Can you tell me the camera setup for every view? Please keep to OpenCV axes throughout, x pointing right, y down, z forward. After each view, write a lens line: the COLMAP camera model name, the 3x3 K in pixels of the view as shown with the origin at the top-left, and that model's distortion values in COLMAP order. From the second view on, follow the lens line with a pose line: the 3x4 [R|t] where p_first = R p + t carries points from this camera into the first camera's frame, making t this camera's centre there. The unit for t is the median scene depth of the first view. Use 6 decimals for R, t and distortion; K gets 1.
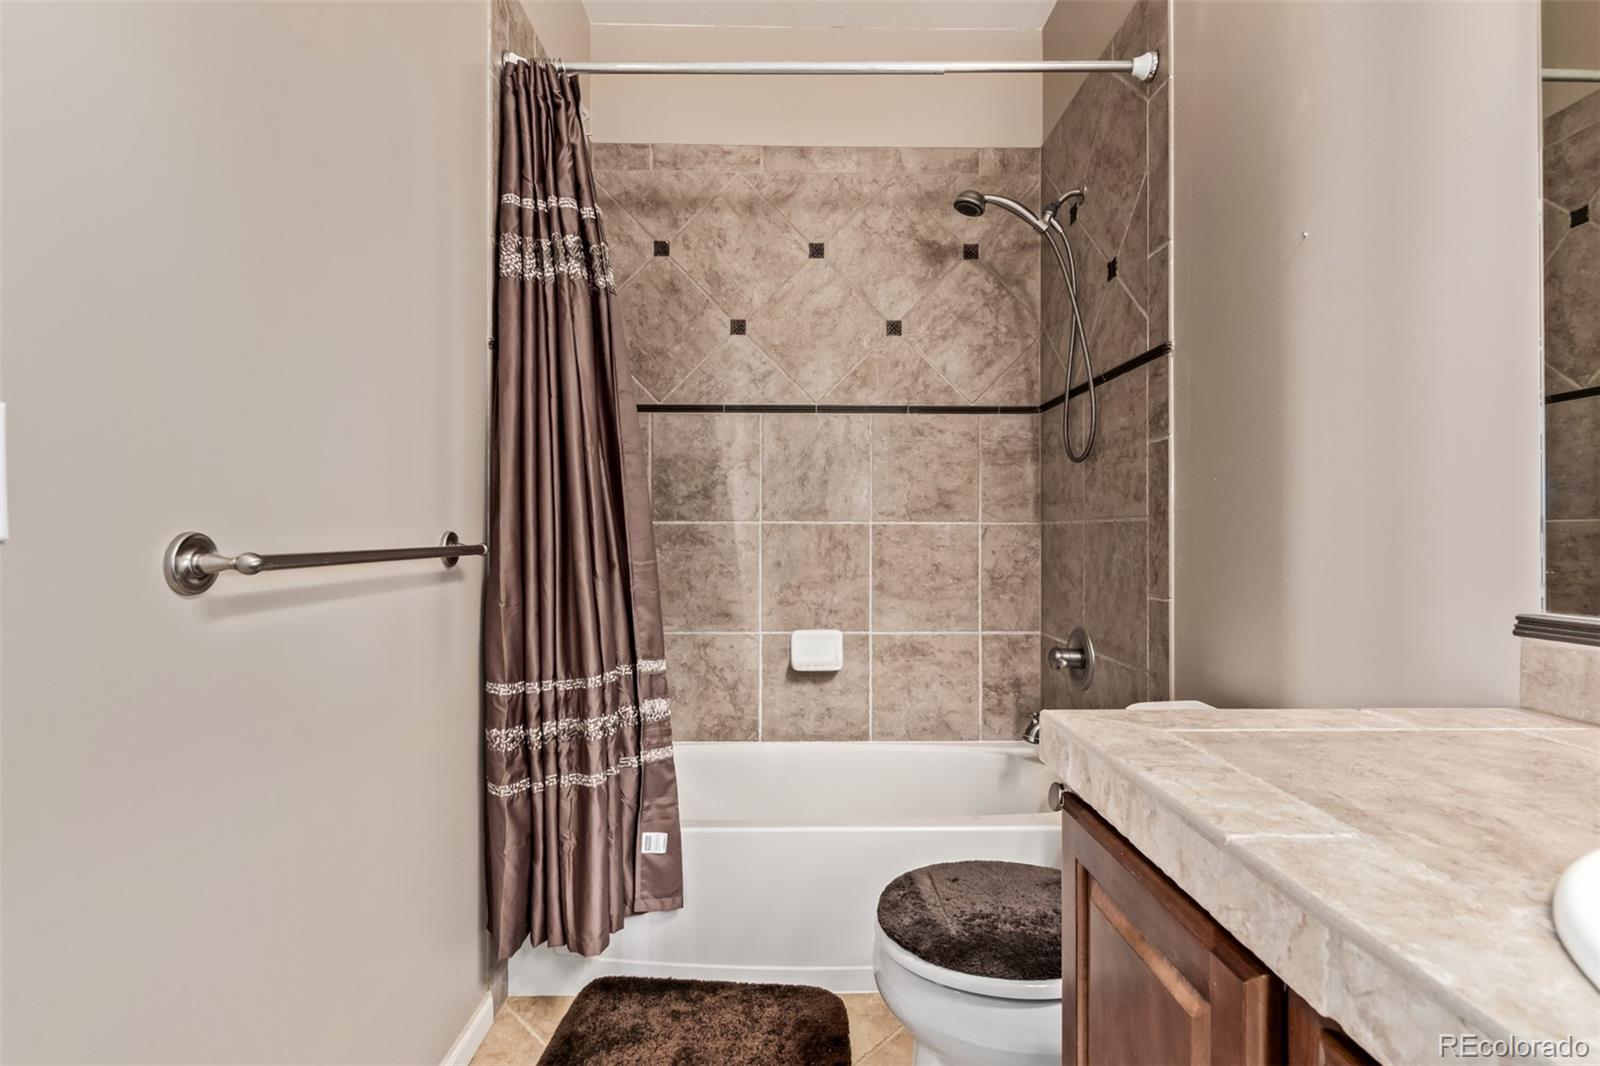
lens RADIAL K [[742.1, 0, 799.1], [0, 742.1, 528.7], [0, 0, 1]] dist [0.004167, -0.002876]
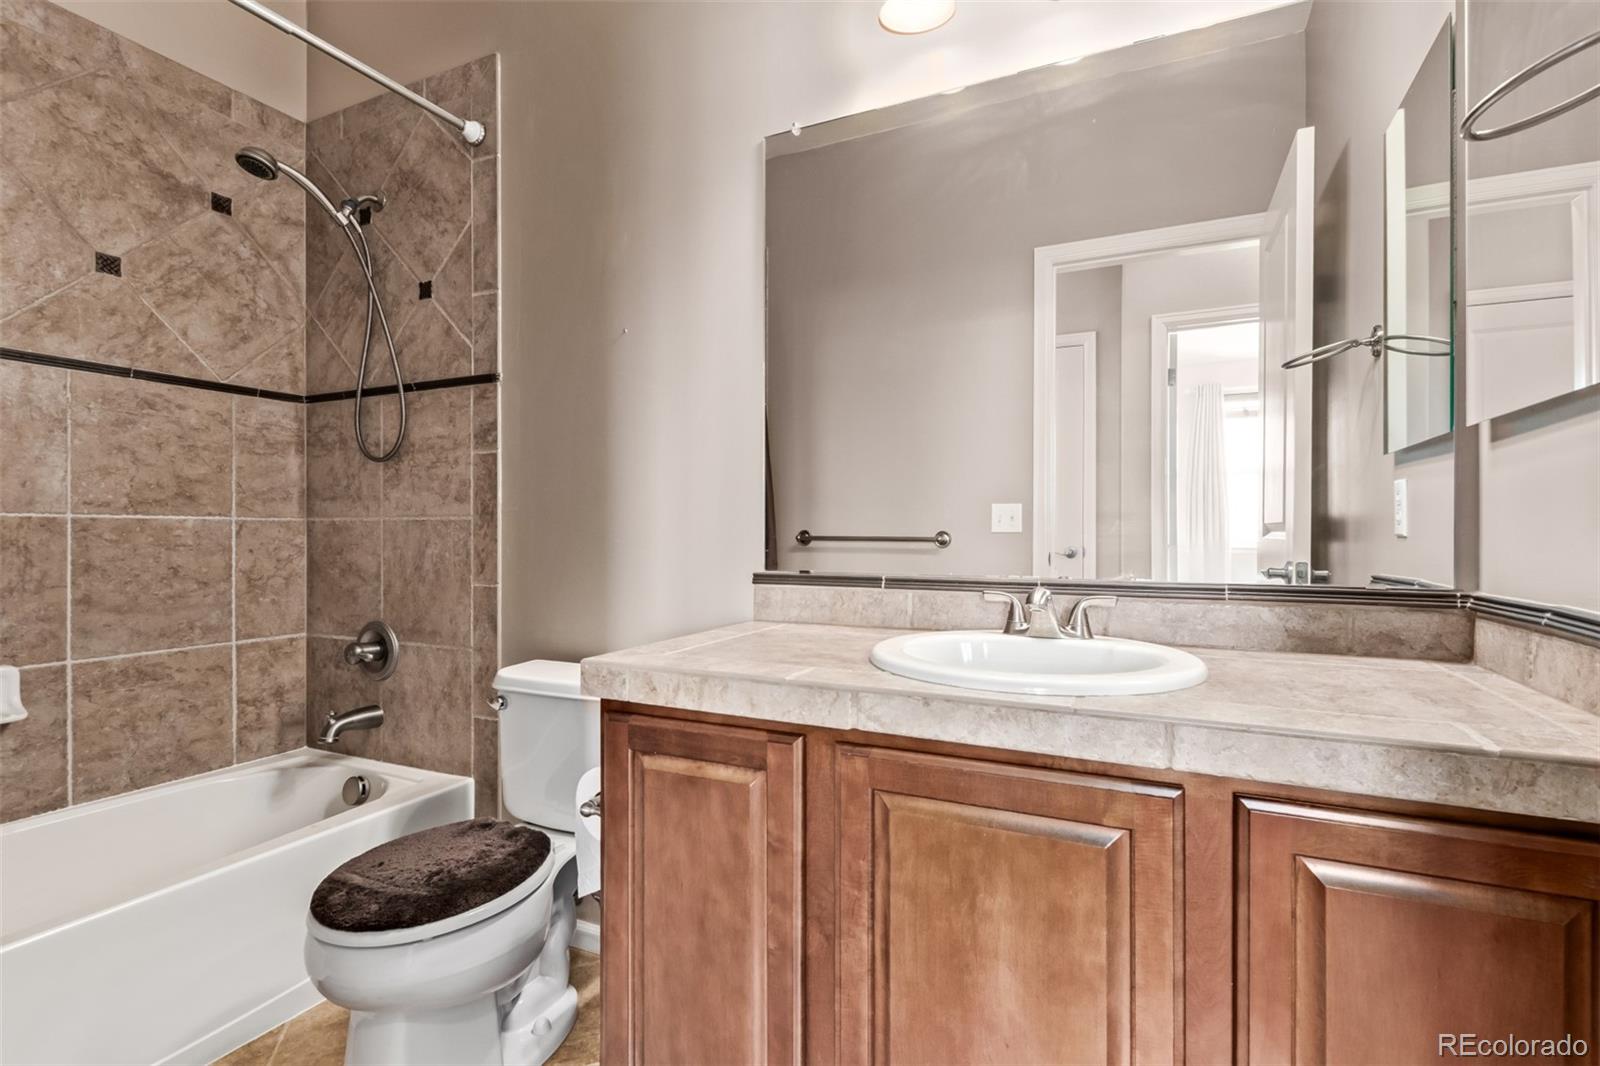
lens RADIAL K [[742.1, 0, 795.3], [0, 742.1, 532.2], [0, 0, 1]] dist [0.004167, -0.002876]
pose [[0.452794, -0.001453, 0.891614, -0.241245], [-0.007850, 0.999953, 0.005616, -0.001049], [-0.891581, -0.009542, 0.452762, 0.008469]]
